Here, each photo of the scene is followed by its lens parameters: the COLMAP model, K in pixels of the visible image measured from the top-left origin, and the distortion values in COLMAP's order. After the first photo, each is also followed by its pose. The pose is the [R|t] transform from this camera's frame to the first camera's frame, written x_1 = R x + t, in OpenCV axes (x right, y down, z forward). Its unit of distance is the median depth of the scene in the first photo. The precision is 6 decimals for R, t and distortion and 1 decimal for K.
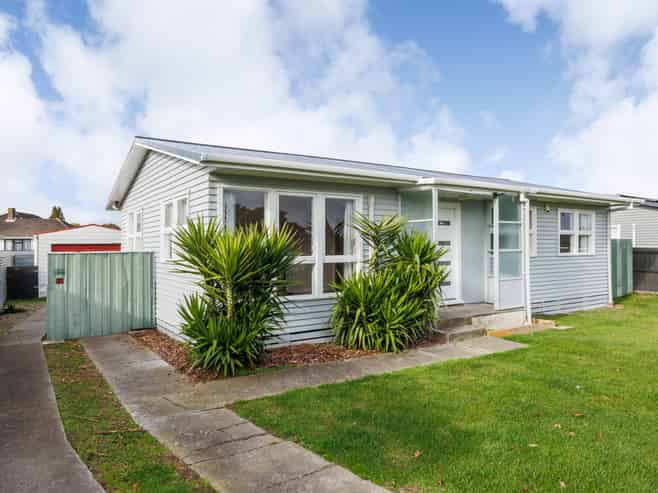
lens RADIAL K [[464.8, 0, 329.1], [0, 464.8, 244.5], [0, 0, 1]] dist [0.005710, 0.000806]
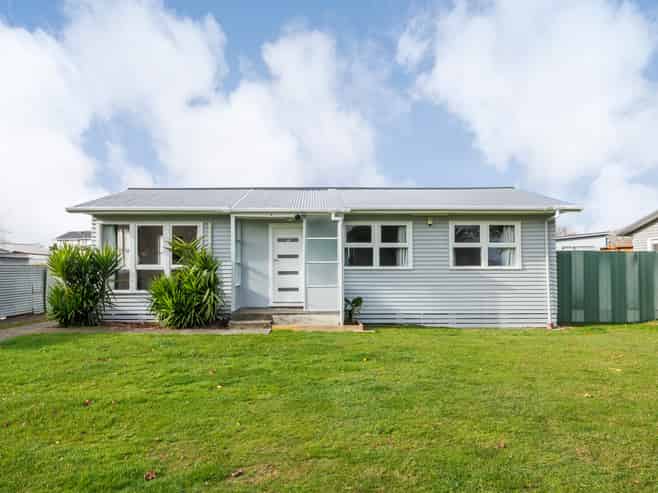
lens RADIAL K [[459.8, 0, 329.1], [0, 459.8, 249.6], [0, 0, 1]] dist [-0.006182, -0.000844]
pose [[0.842556, -0.008139, -0.538546, 1.002927], [-0.000228, 0.999880, -0.015468, -0.002818], [0.538608, 0.013156, 0.842454, 0.044367]]
